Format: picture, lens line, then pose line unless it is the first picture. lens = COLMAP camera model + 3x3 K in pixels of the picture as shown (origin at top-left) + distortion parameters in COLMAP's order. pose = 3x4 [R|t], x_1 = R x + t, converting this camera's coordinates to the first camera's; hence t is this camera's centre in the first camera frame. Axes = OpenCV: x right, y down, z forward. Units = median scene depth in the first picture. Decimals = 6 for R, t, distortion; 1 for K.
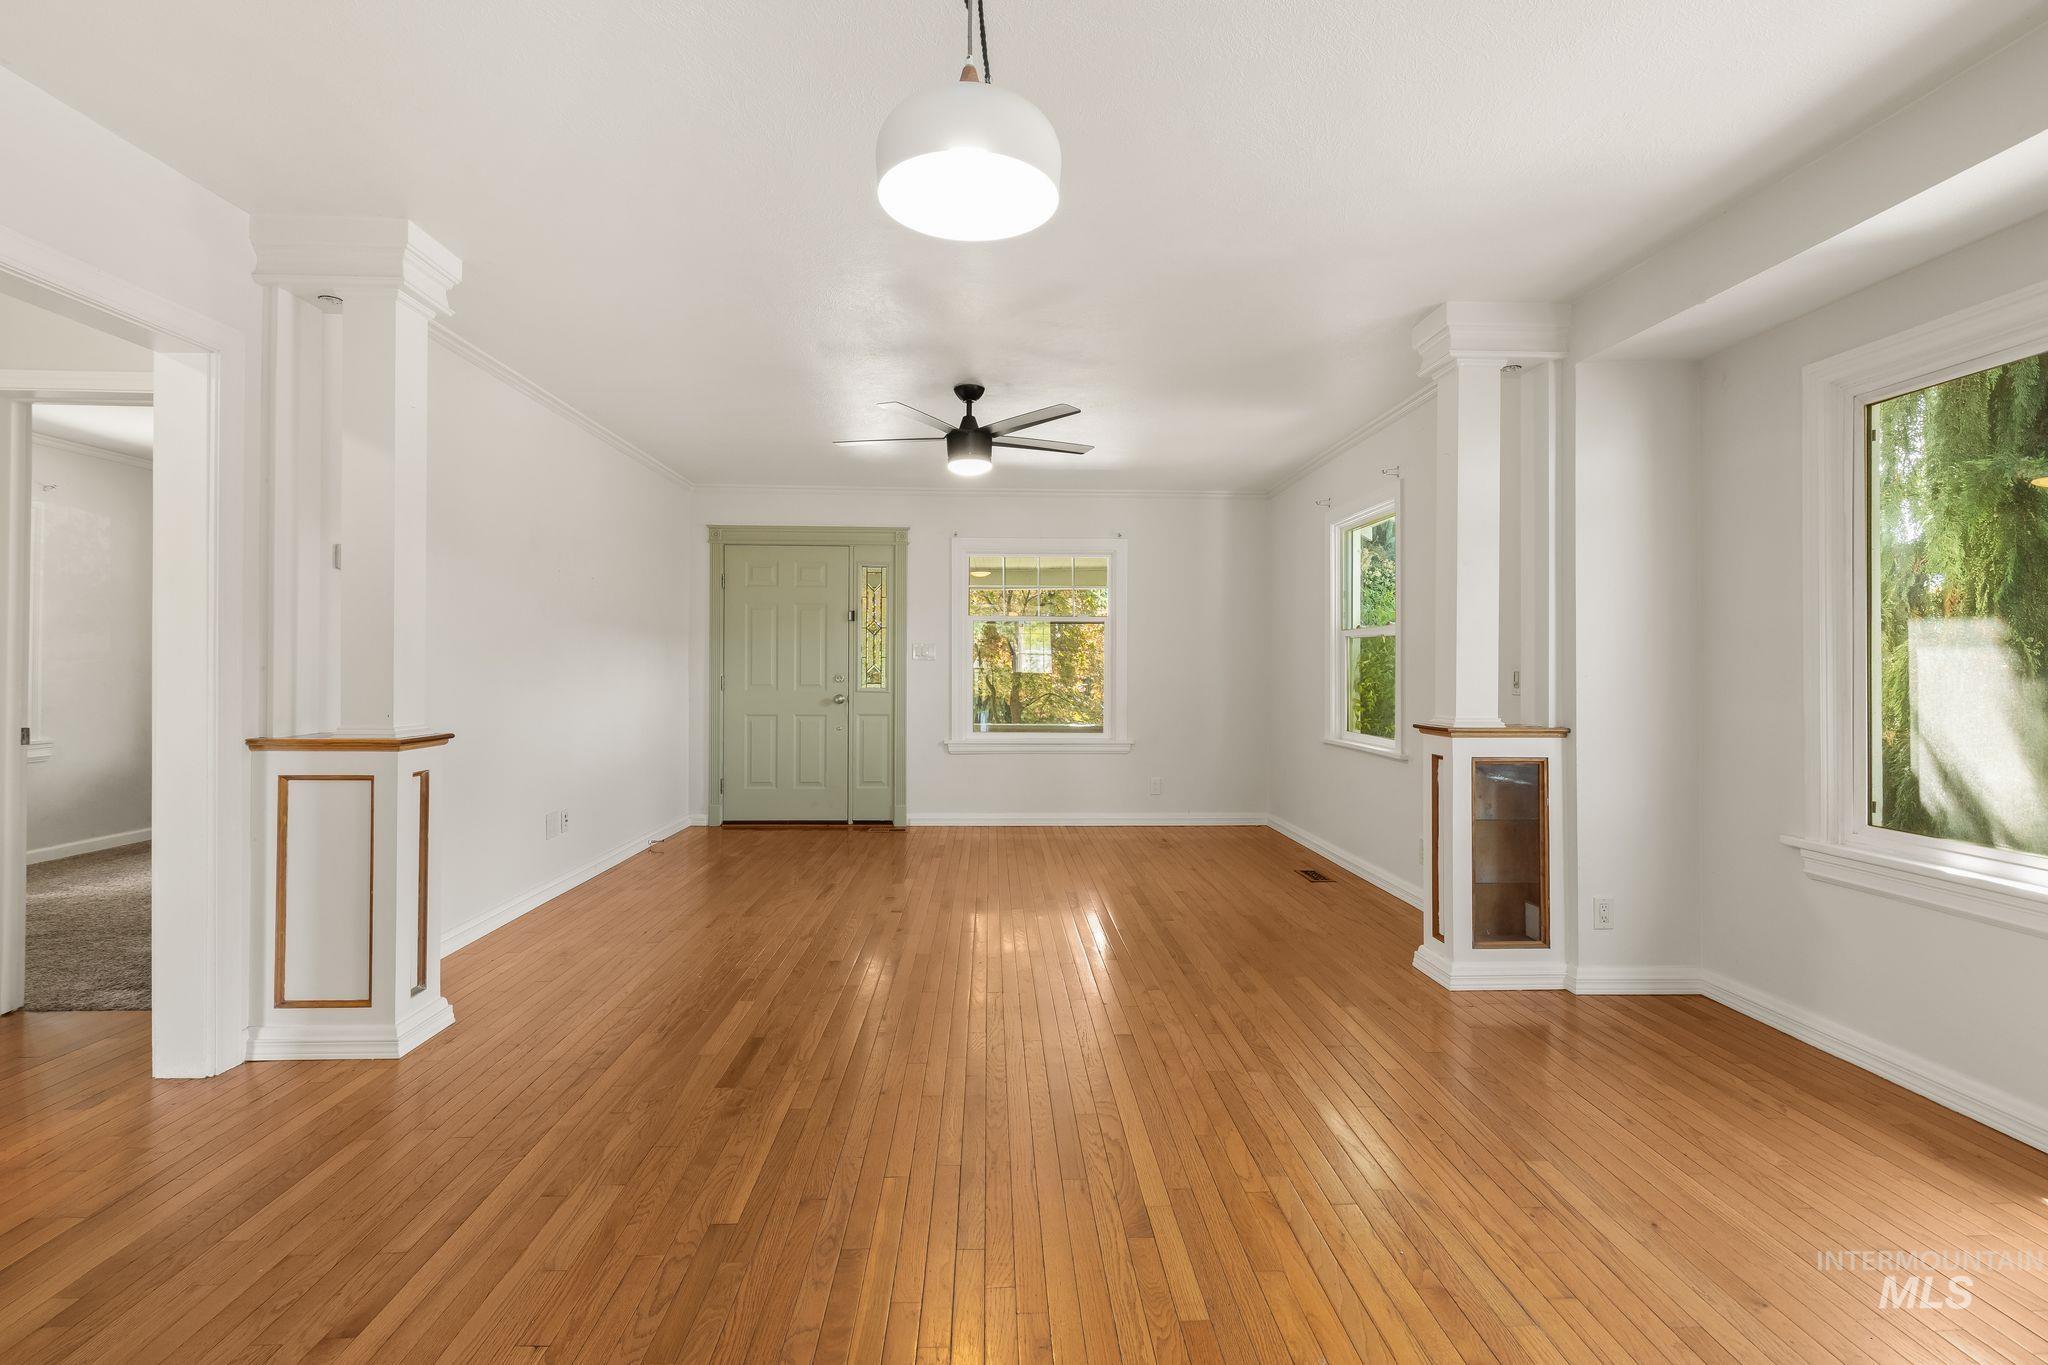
lens RADIAL K [[933.2, 0, 1035.9], [0, 933.2, 663.2], [0, 0, 1]] dist [-0.004541, 0.000173]
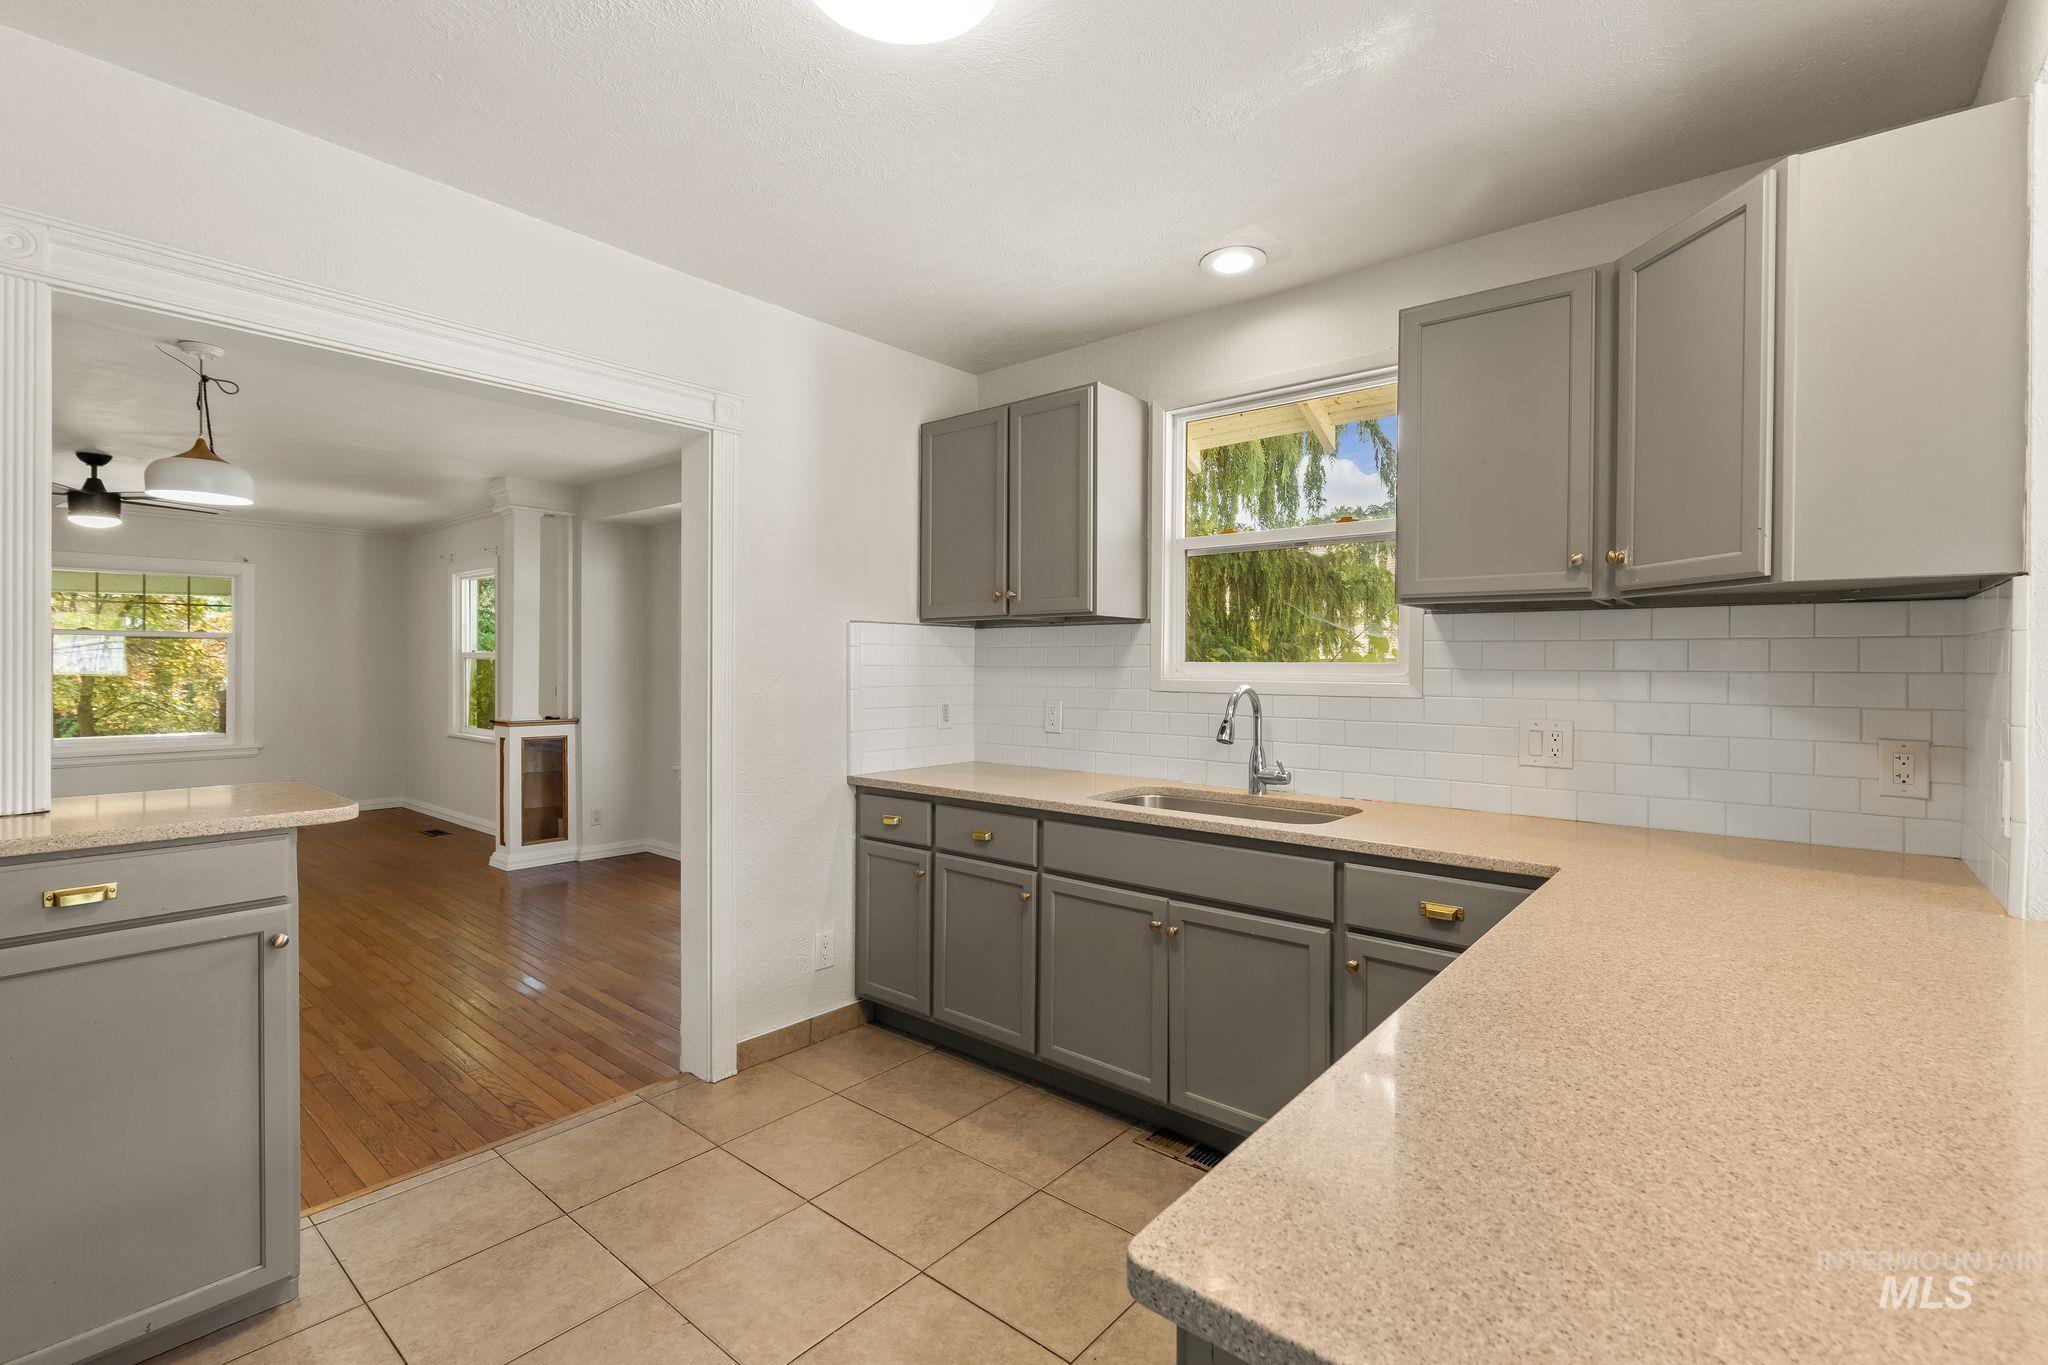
lens RADIAL K [[910.2, 0, 1032.8], [0, 910.2, 667.8], [0, 0, 1]] dist [-0.011937, -0.000313]
pose [[0.676556, -0.004096, 0.736380, -0.134853], [-0.005413, 0.999930, 0.010536, -0.052963], [-0.736371, -0.011114, 0.676486, -0.845792]]
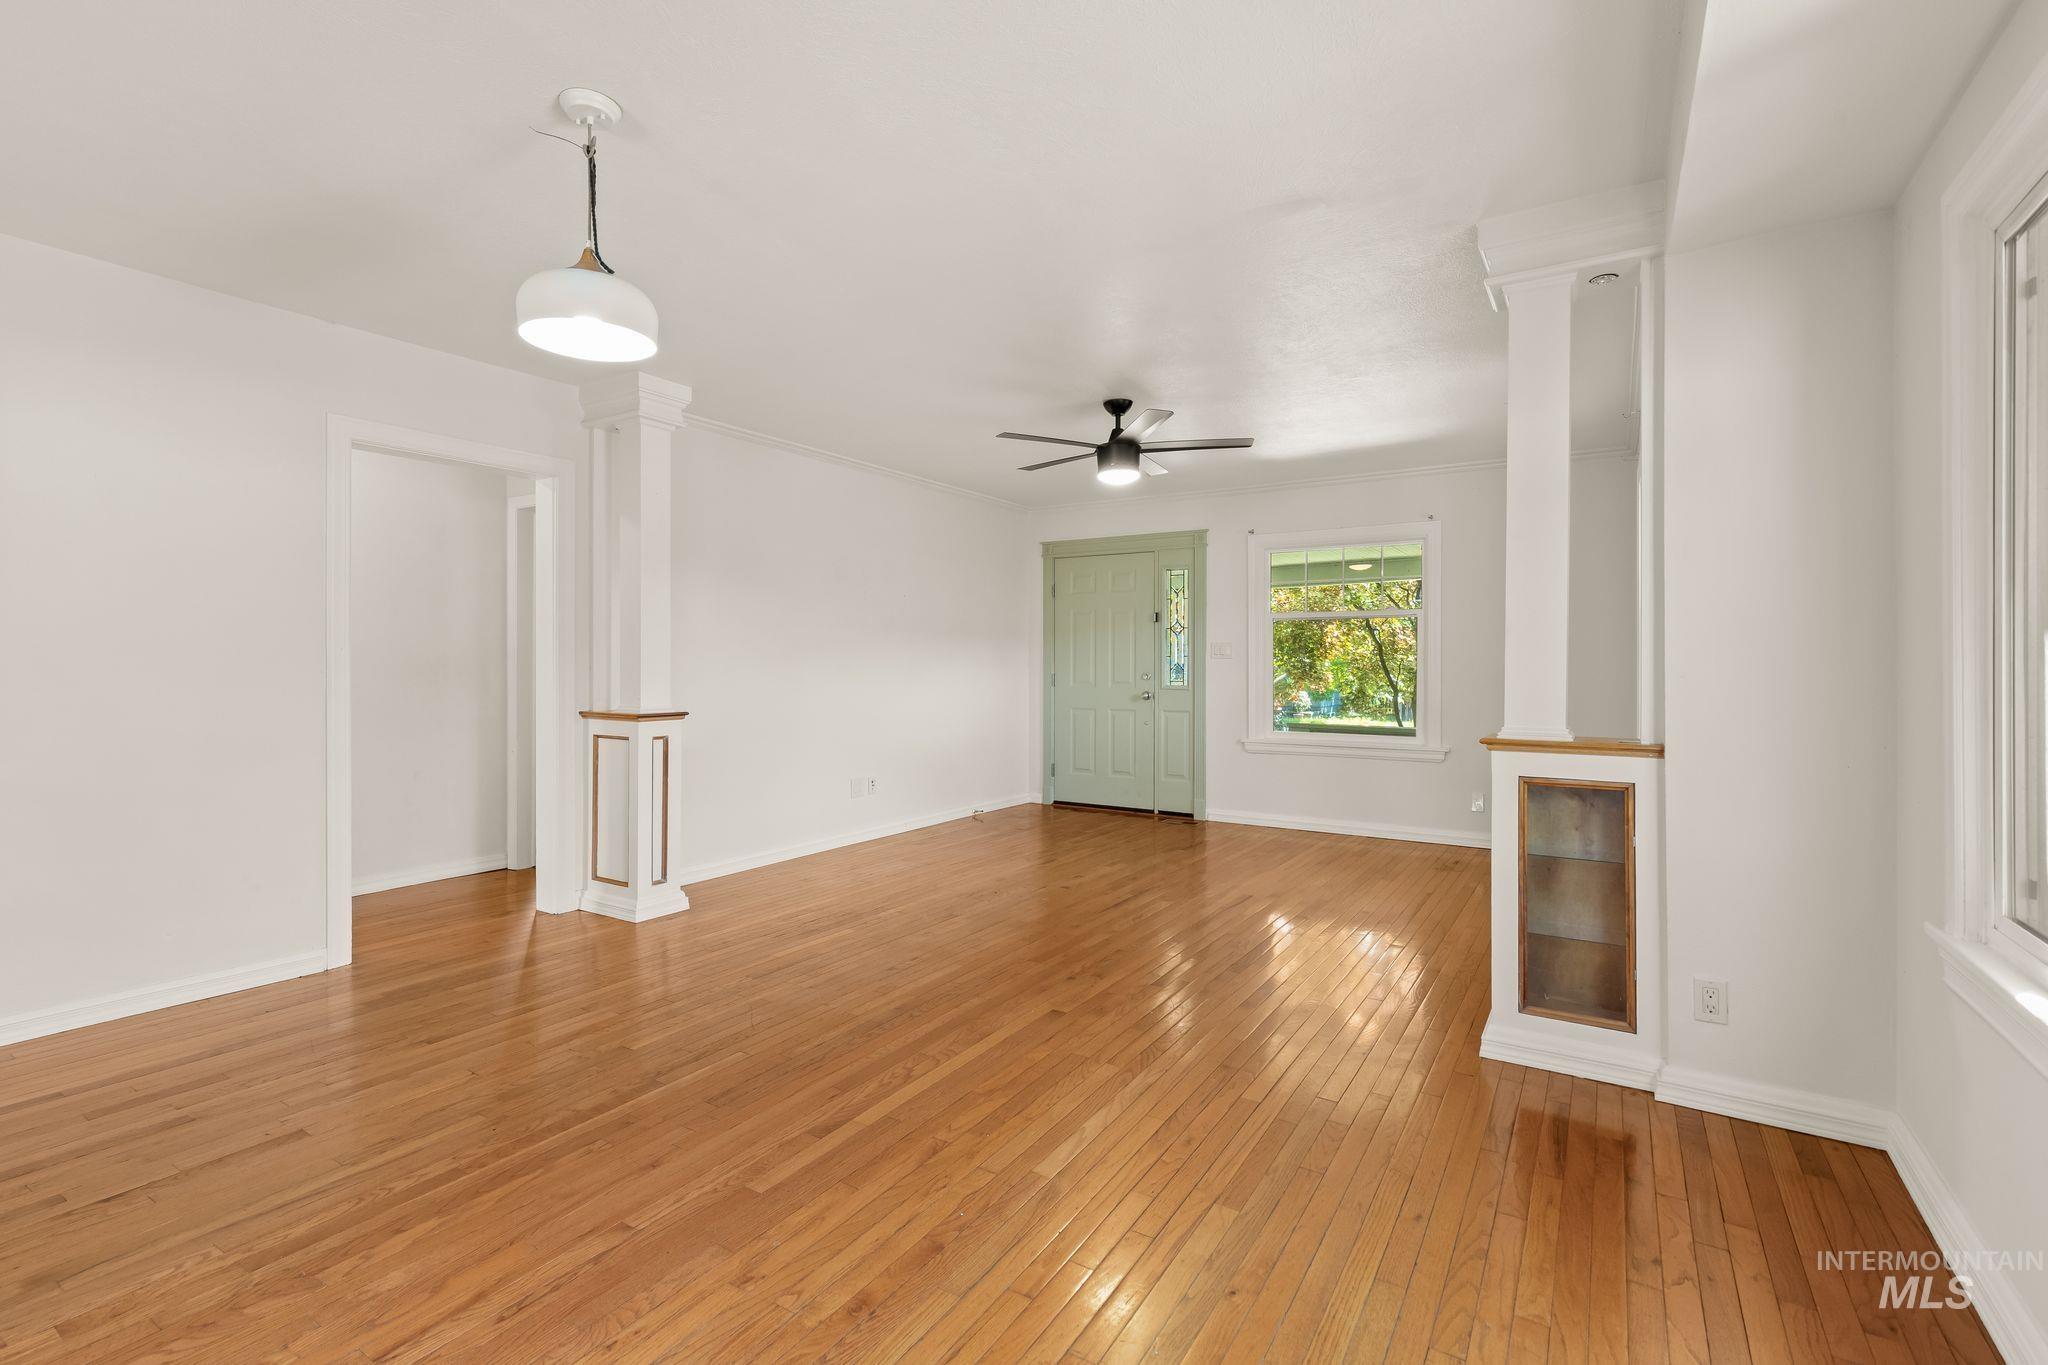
lens RADIAL K [[932.4, 0, 1020.2], [0, 932.4, 661.8], [0, 0, 1]] dist [0.000040, -0.000360]
pose [[0.818572, -0.004771, -0.574384, 0.566207], [0.004906, 0.999987, -0.001315, 0.001074], [0.574383, -0.001742, 0.818585, 0.088177]]
